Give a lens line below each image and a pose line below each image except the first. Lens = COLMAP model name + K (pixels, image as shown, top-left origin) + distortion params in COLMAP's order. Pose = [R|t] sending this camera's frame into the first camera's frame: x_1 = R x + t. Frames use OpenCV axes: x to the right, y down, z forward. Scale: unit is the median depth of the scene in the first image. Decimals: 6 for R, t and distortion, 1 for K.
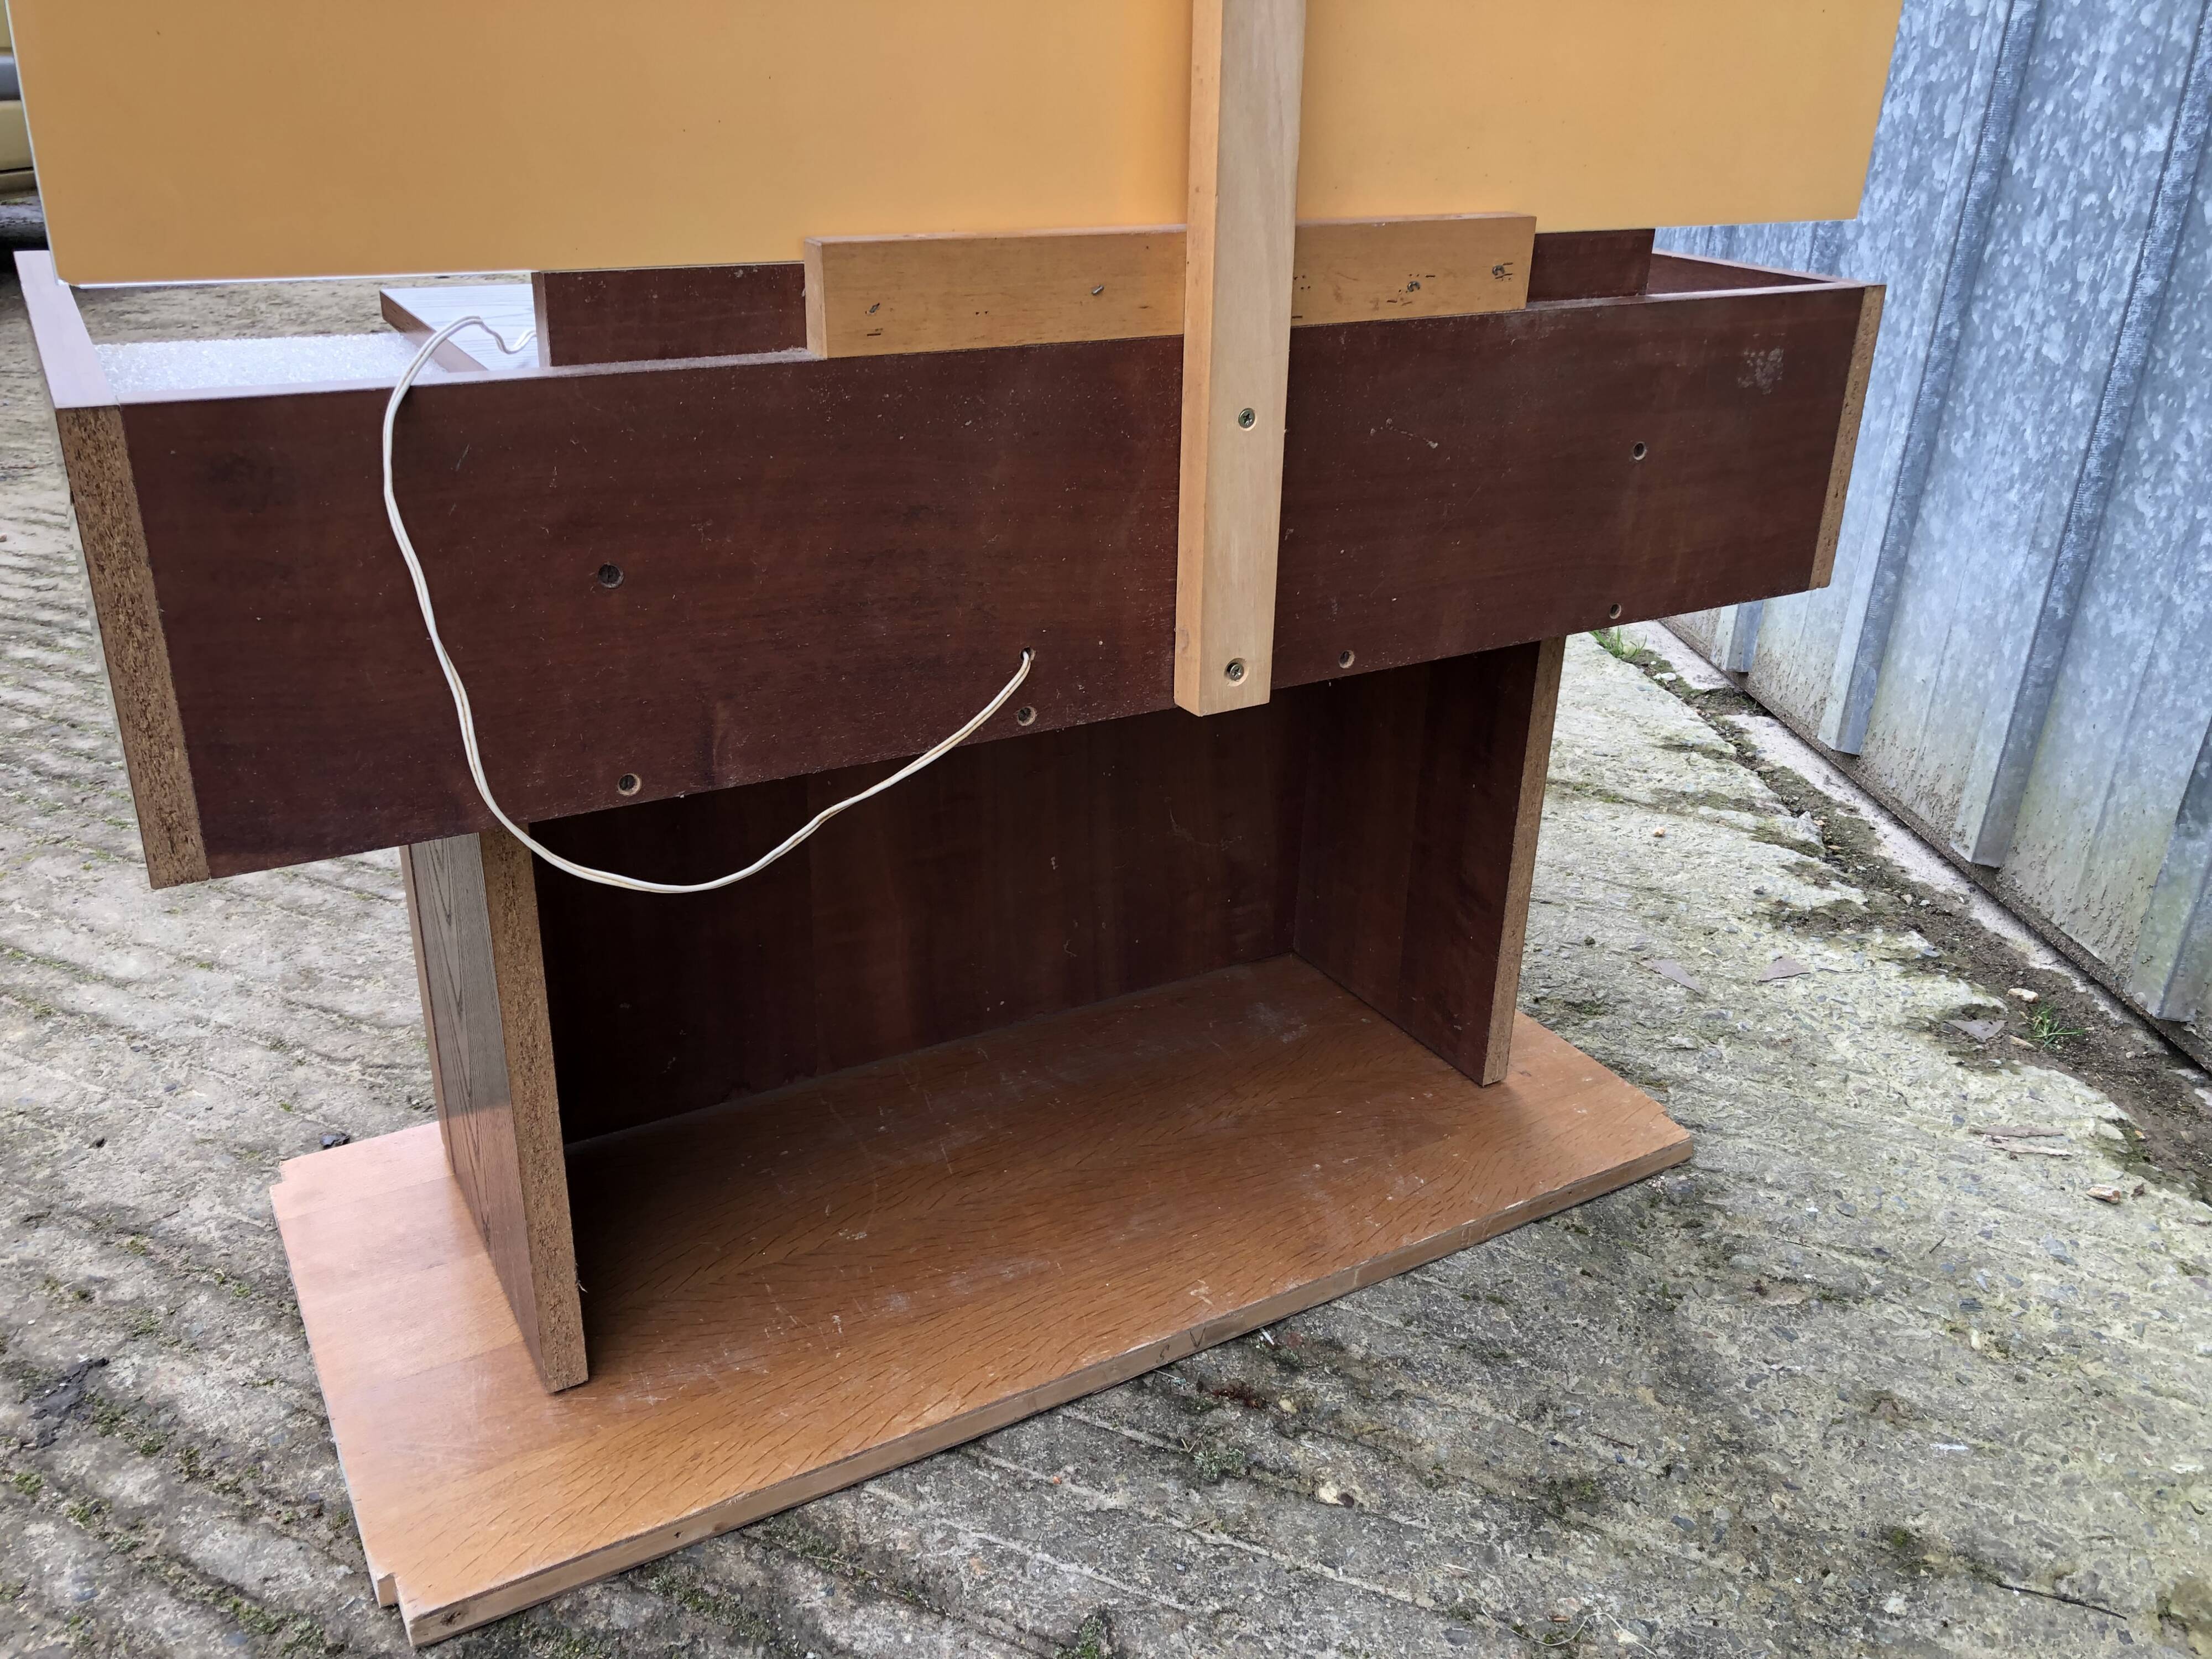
lens RADIAL K [[1814.6, 0, 1098.1], [0, 1814.6, 813.0], [0, 0, 1]] dist [-0.008897, 0.040393]
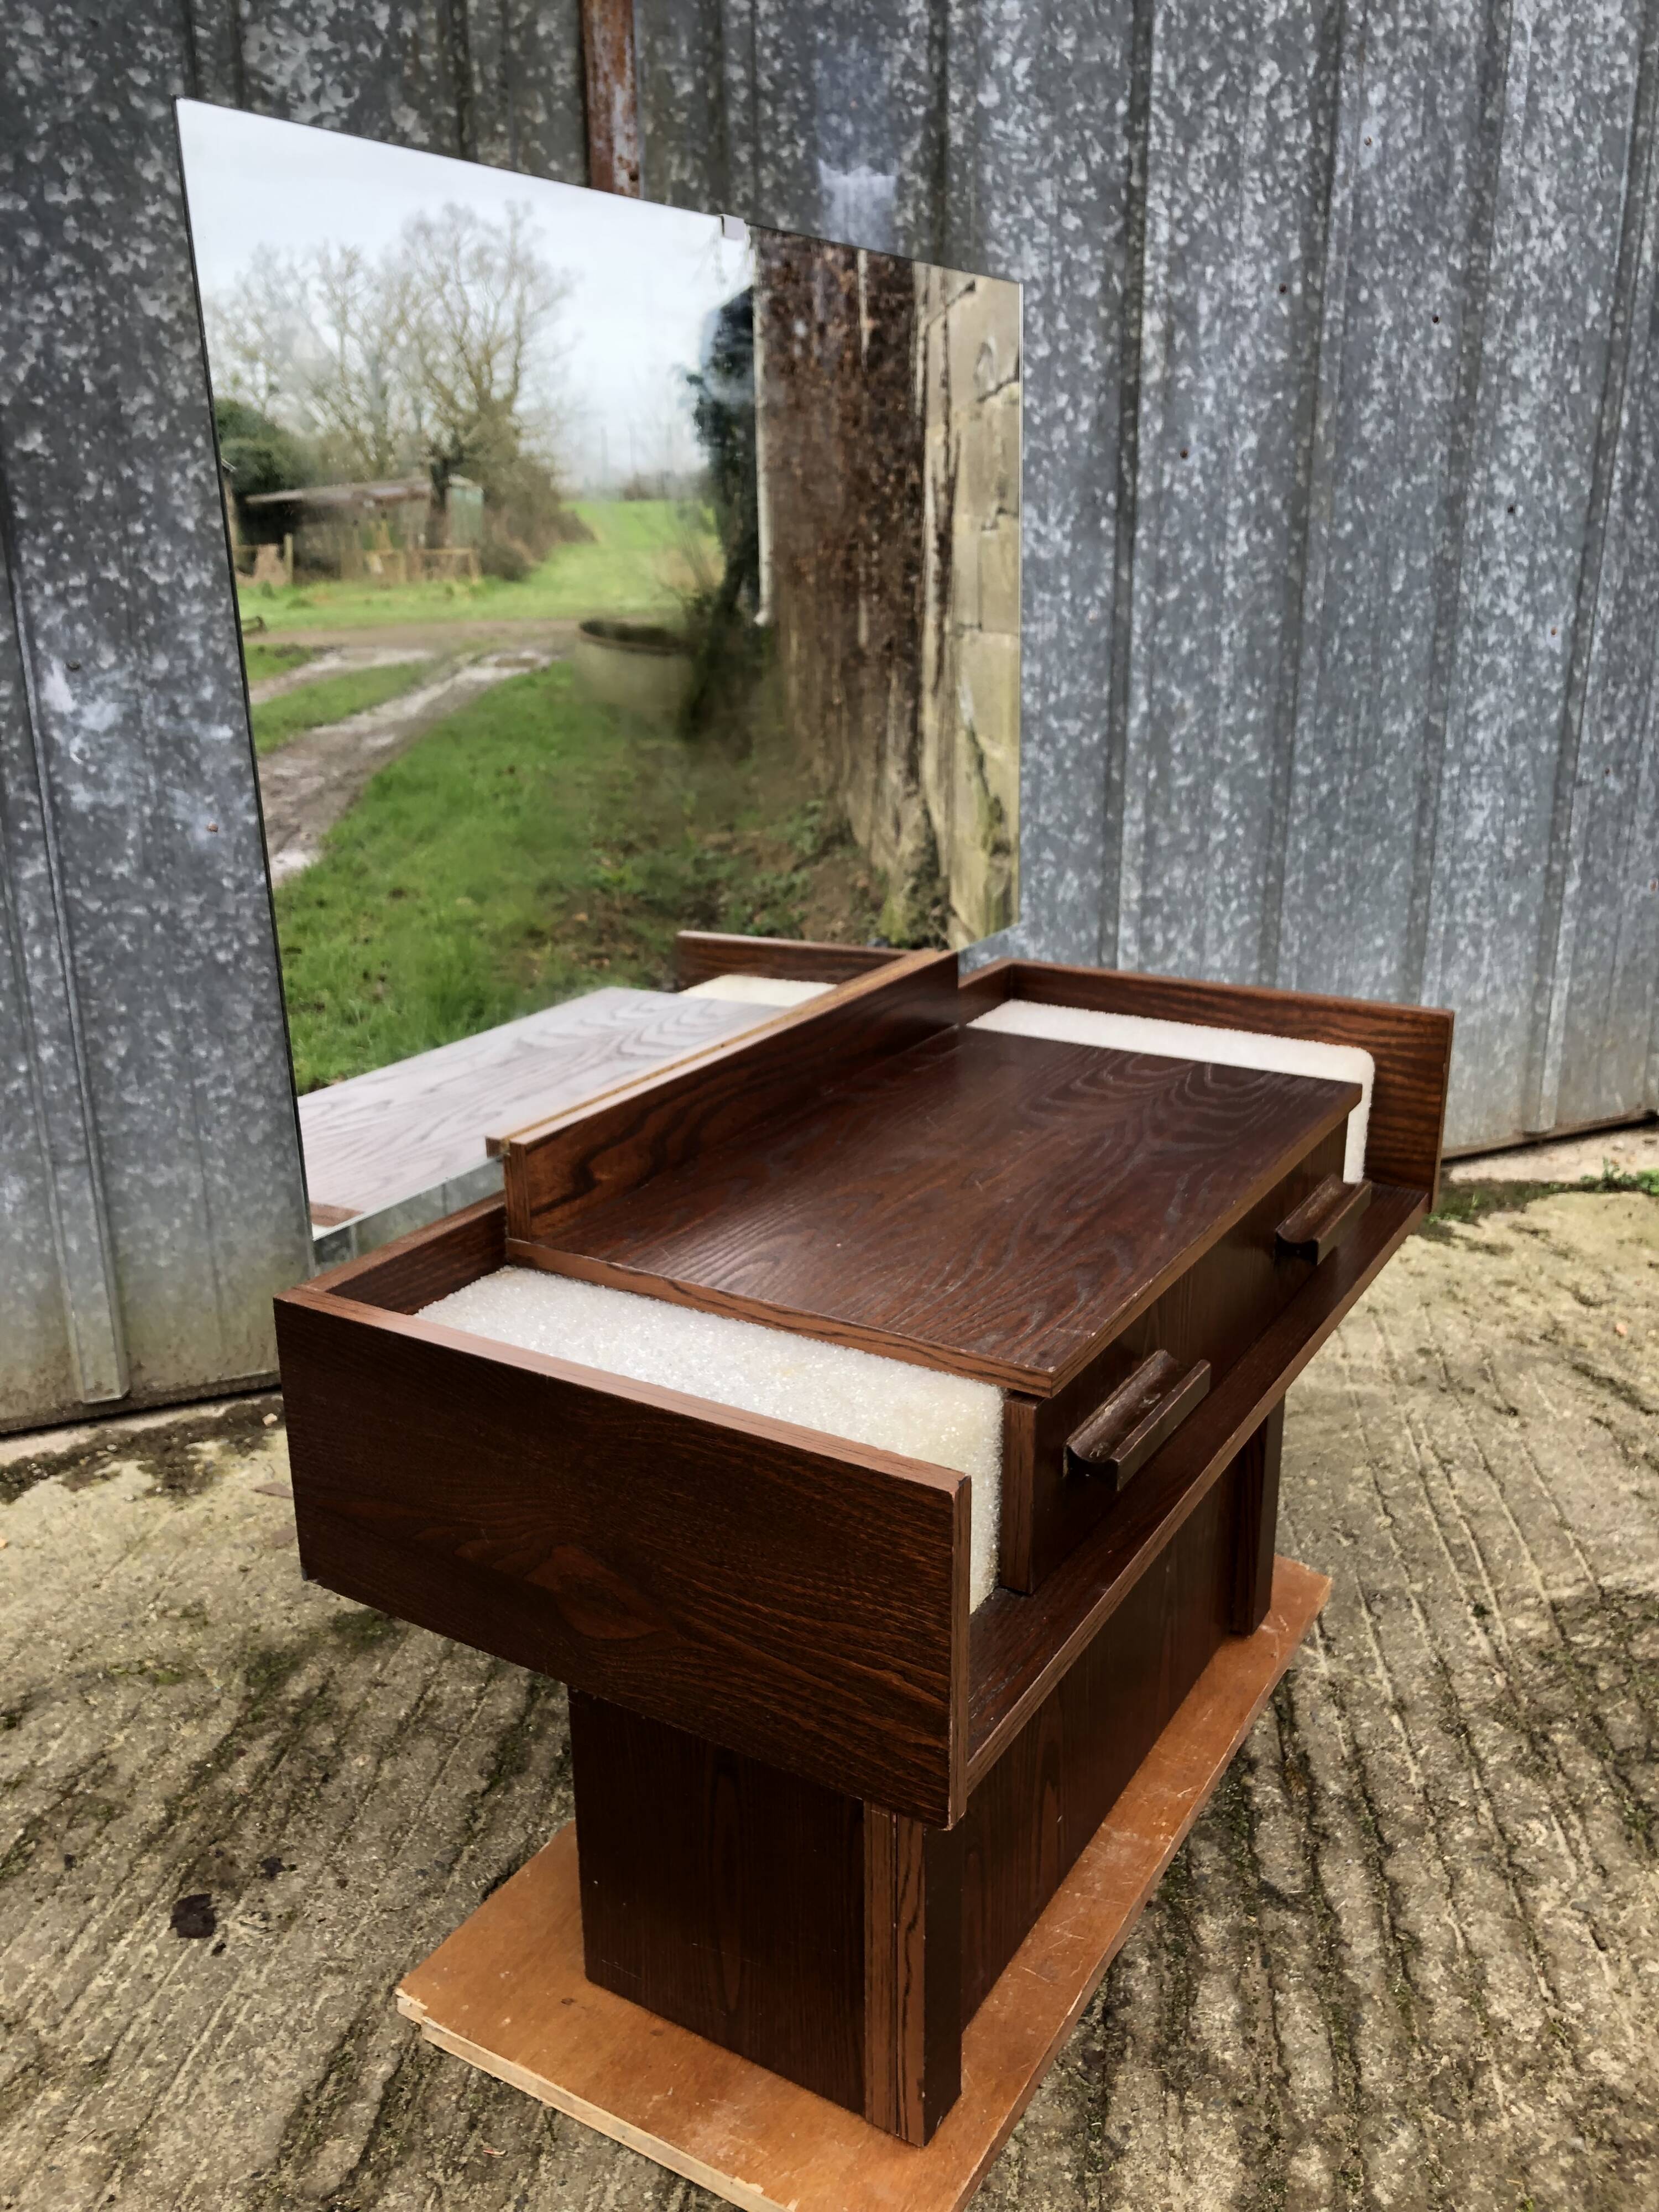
lens RADIAL K [[1834.2, 0, 837.3], [0, 1834.2, 1095.5], [0, 0, 1]] dist [-0.022837, 0.065849]
pose [[-0.306543, -0.319302, 0.896704, -1.125846], [0.376690, 0.824455, 0.422349, -0.746447], [-0.874148, 0.467248, -0.132453, 0.949255]]
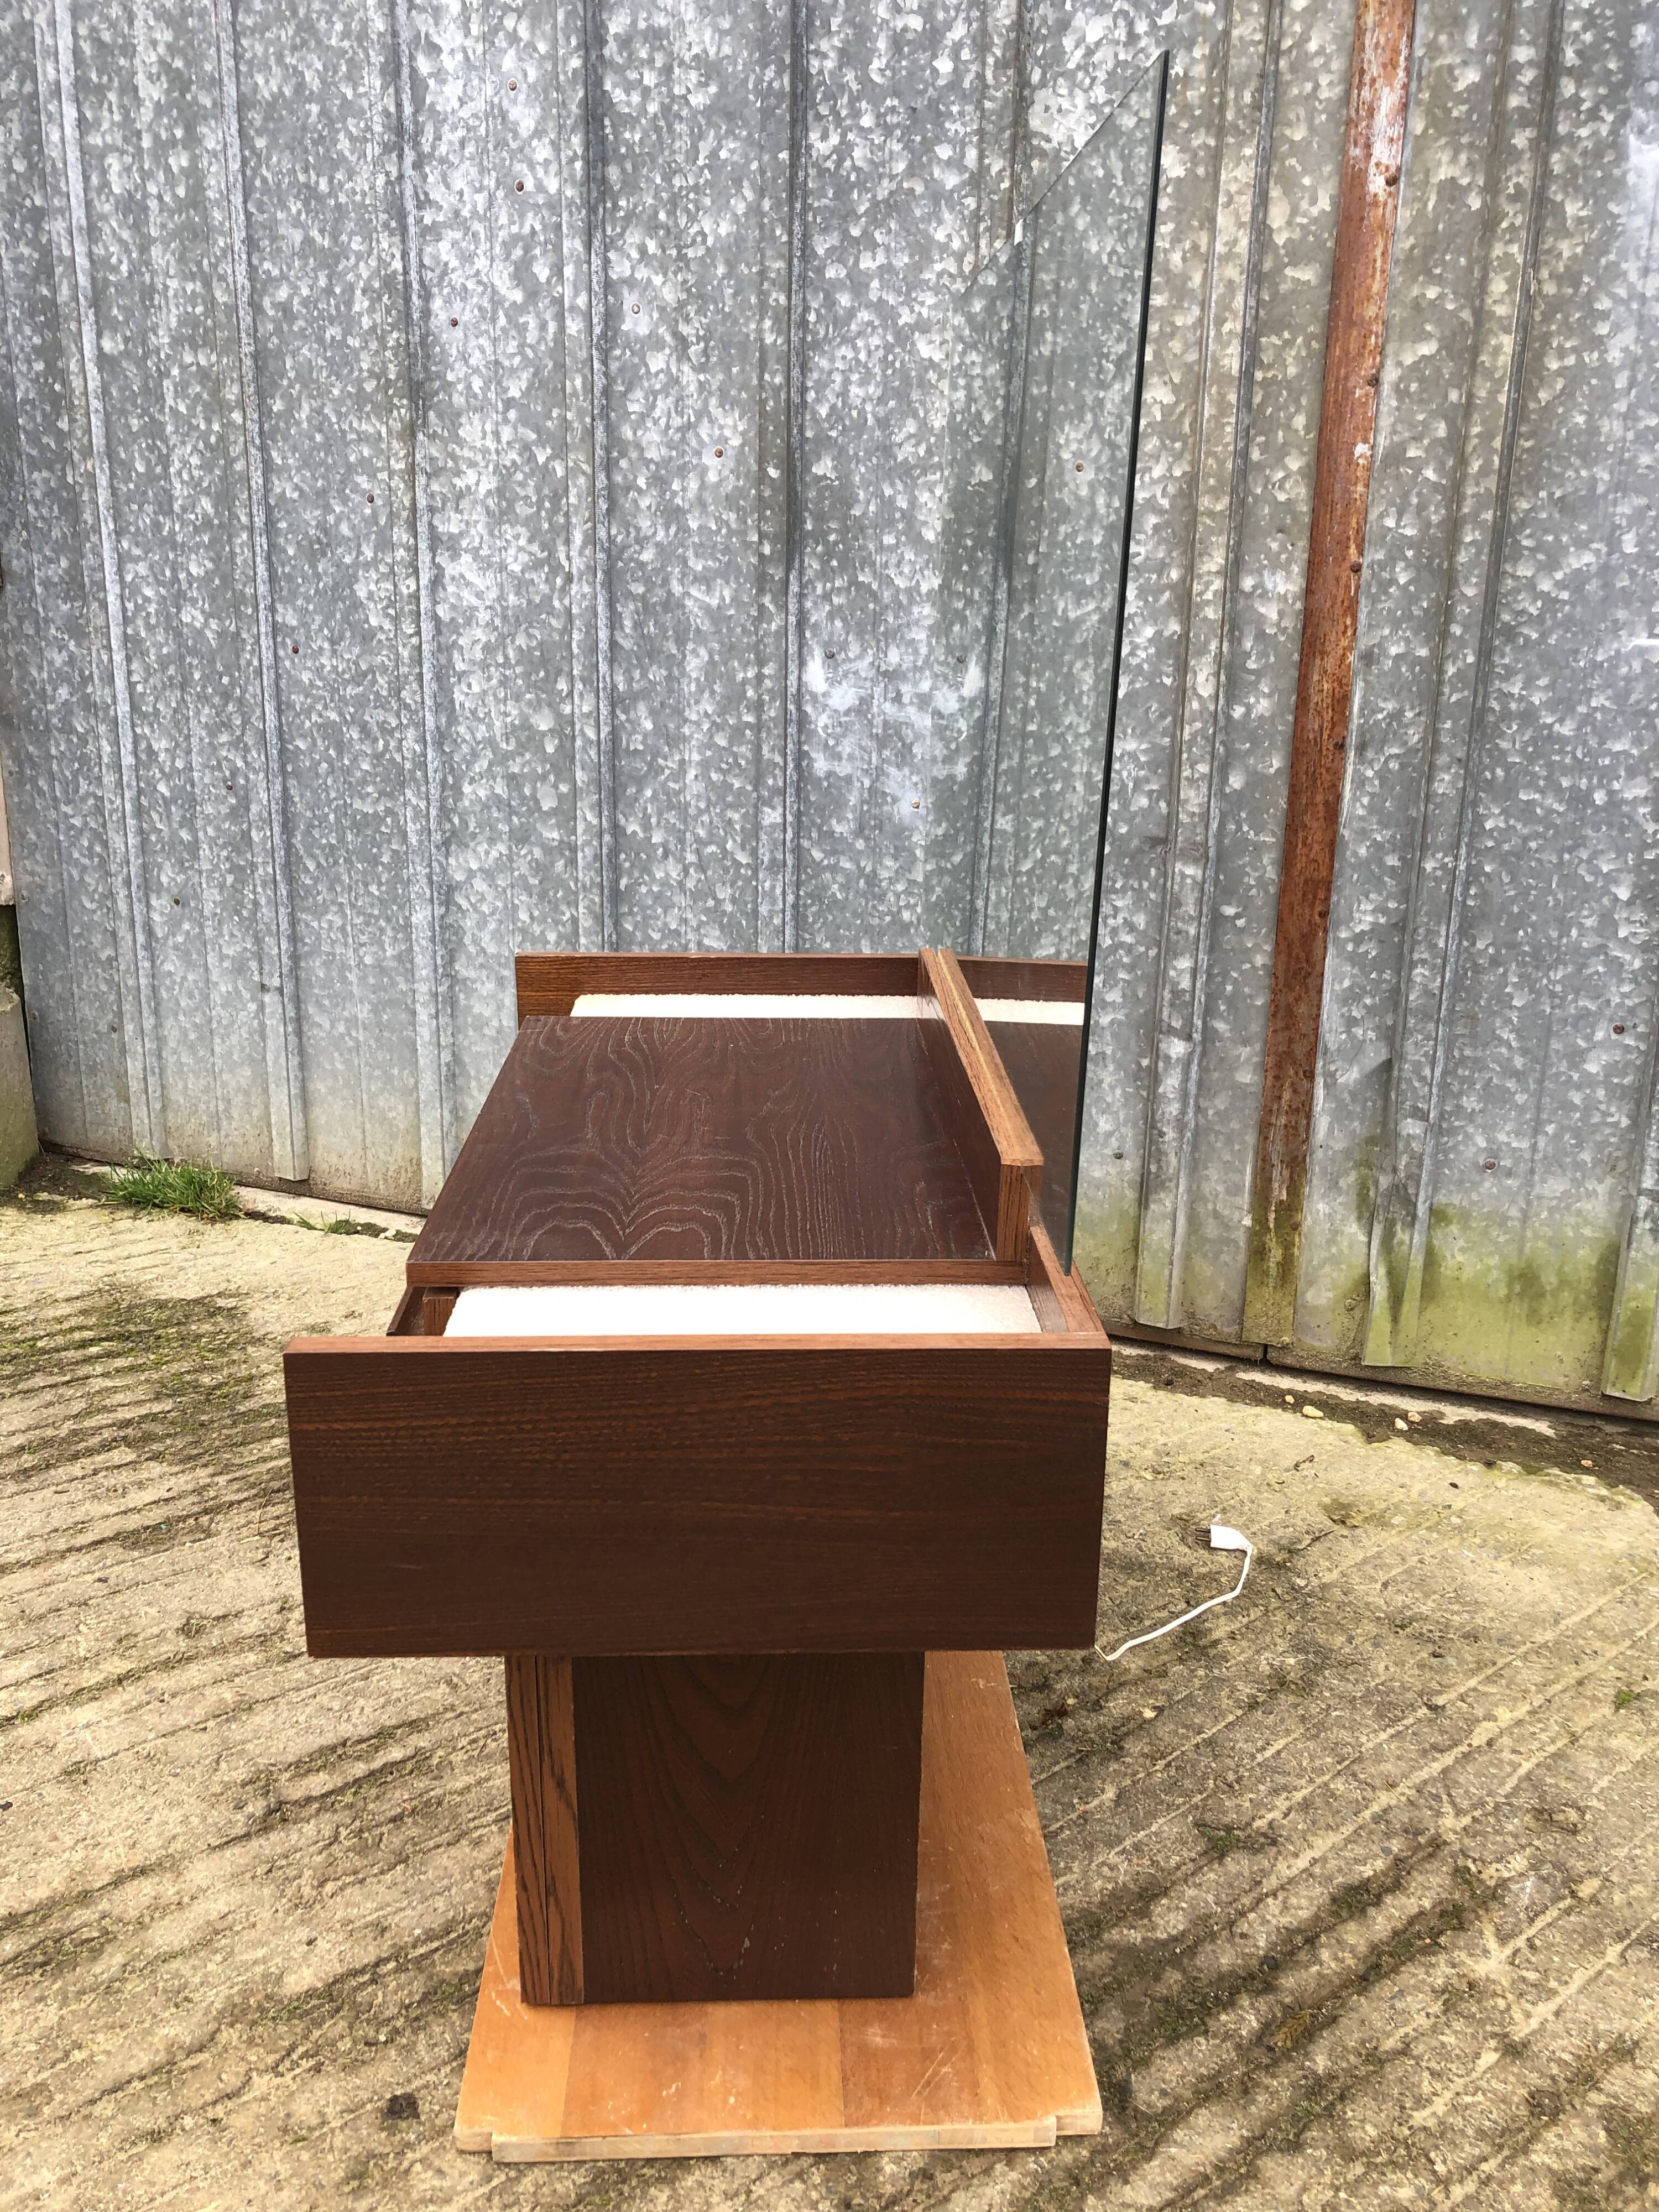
lens RADIAL K [[1815.1, 0, 829.5], [0, 1815.1, 1106.0], [0, 0, 1]] dist [-0.003285, 0.022691]
pose [[0.466608, -0.289882, 0.835611, -1.088780], [0.358933, 0.925533, 0.120648, -0.393080], [-0.808359, 0.243633, 0.535909, 0.179649]]
